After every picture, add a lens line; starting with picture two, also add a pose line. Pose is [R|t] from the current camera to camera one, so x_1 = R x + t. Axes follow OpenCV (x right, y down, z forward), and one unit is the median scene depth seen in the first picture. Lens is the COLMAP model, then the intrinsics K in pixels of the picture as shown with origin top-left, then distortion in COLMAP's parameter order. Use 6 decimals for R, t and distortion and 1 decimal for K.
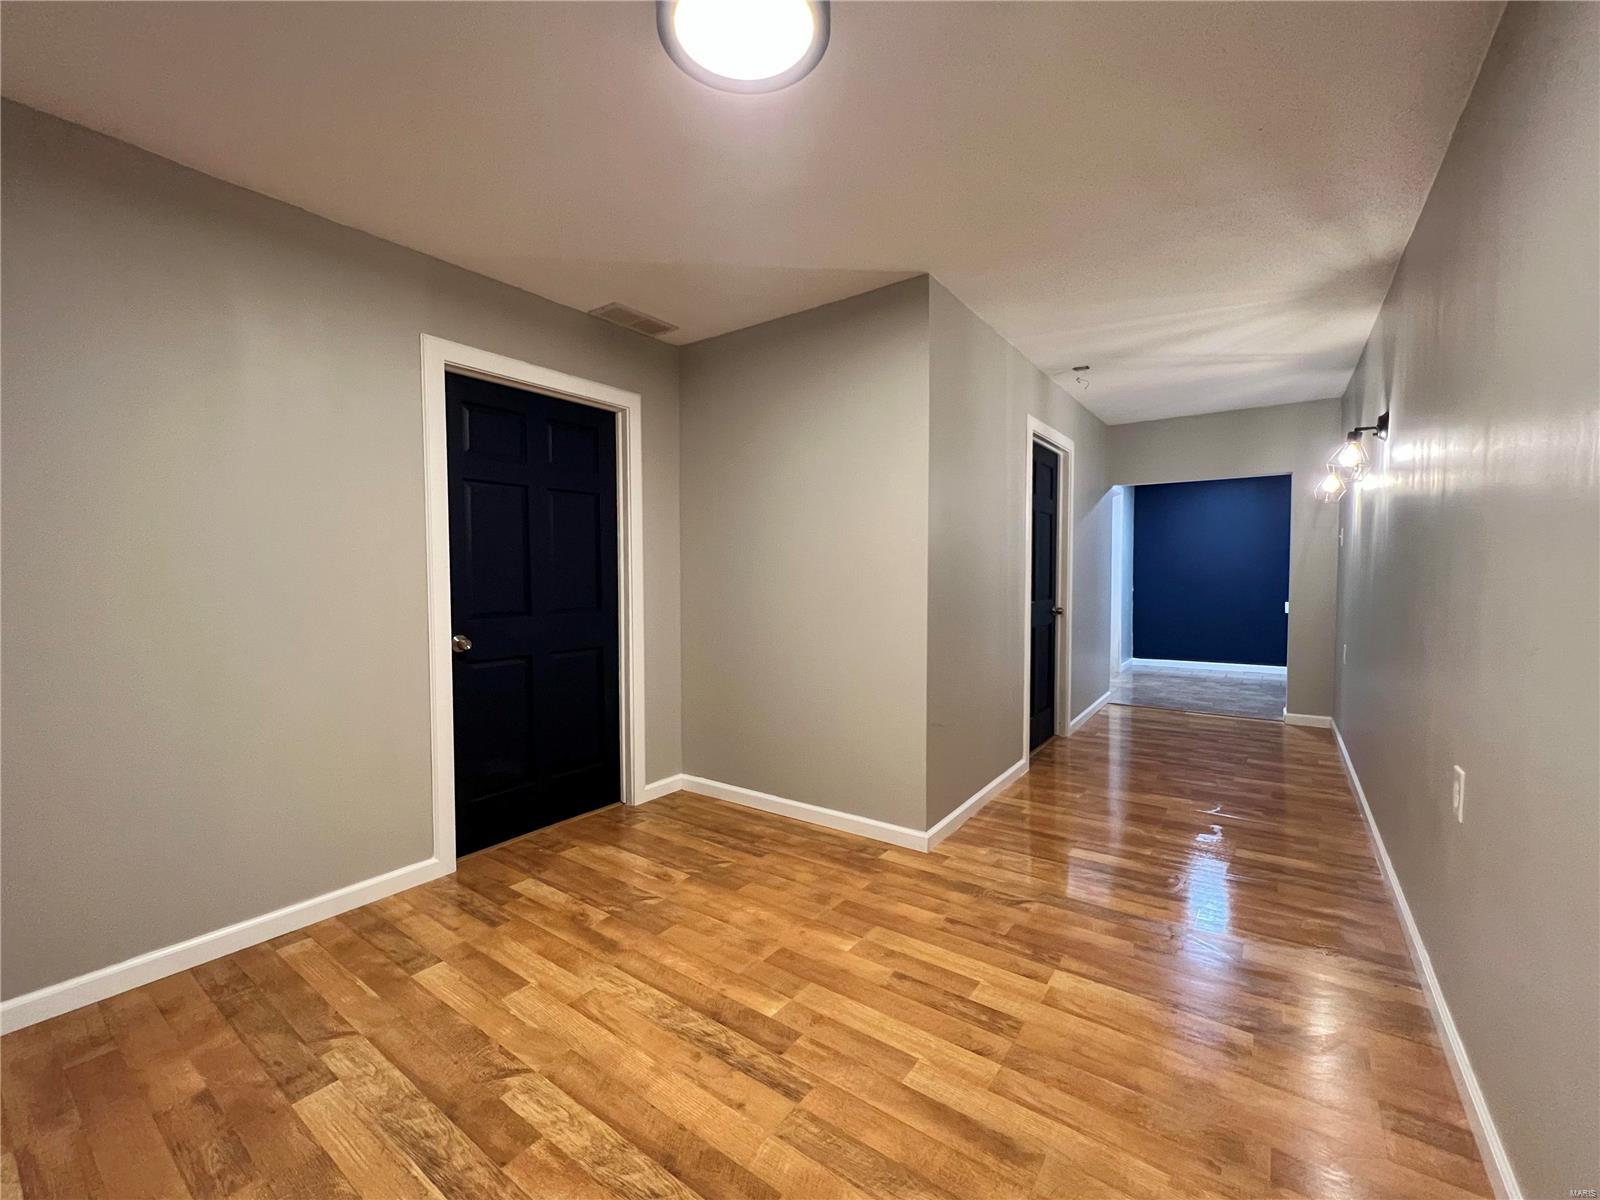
lens RADIAL K [[642.9, 0, 800.0], [0, 642.9, 600.0], [0, 0, 1]] dist [-0.000753, -0.000187]
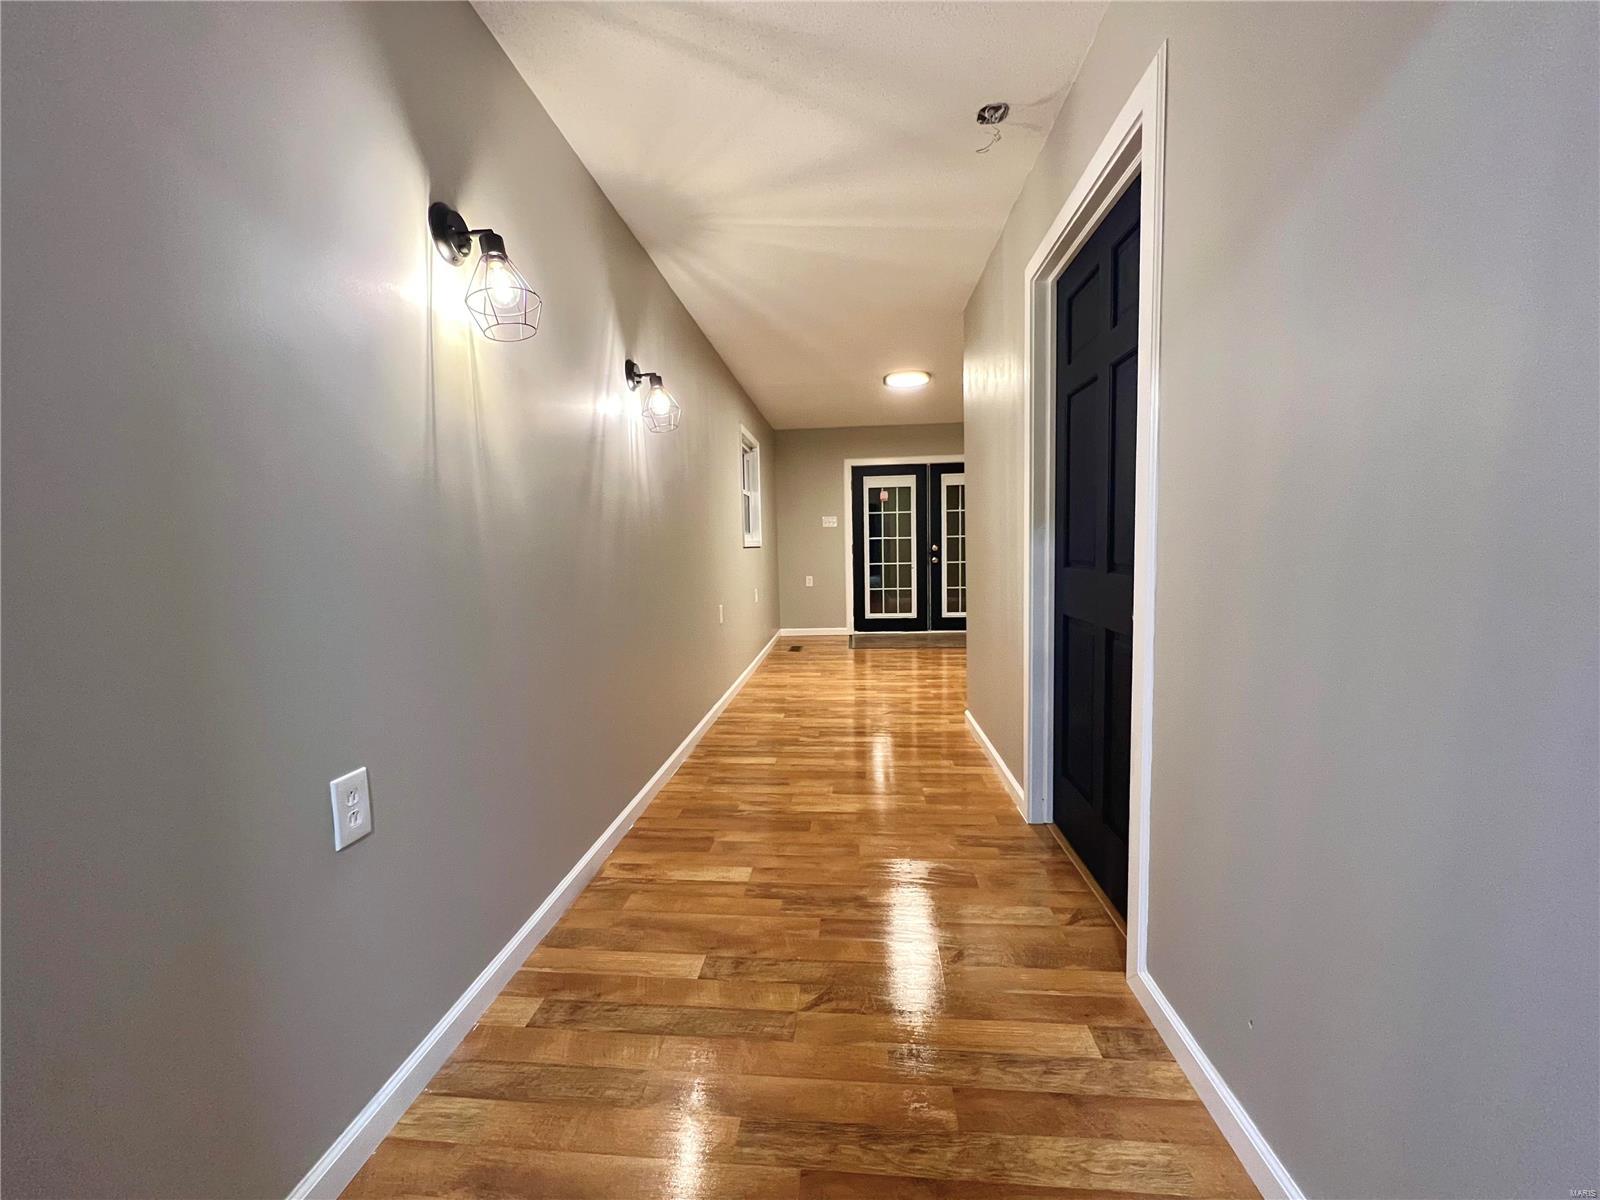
lens RADIAL K [[644.6, 0, 800.0], [0, 644.6, 600.0], [0, 0, 1]] dist [-0.000011, -0.000001]
pose [[-0.857811, 0.069790, -0.509204, 0.998558], [0.004027, 0.991620, 0.129125, -0.049807], [0.513949, 0.108714, -0.850904, 1.628873]]
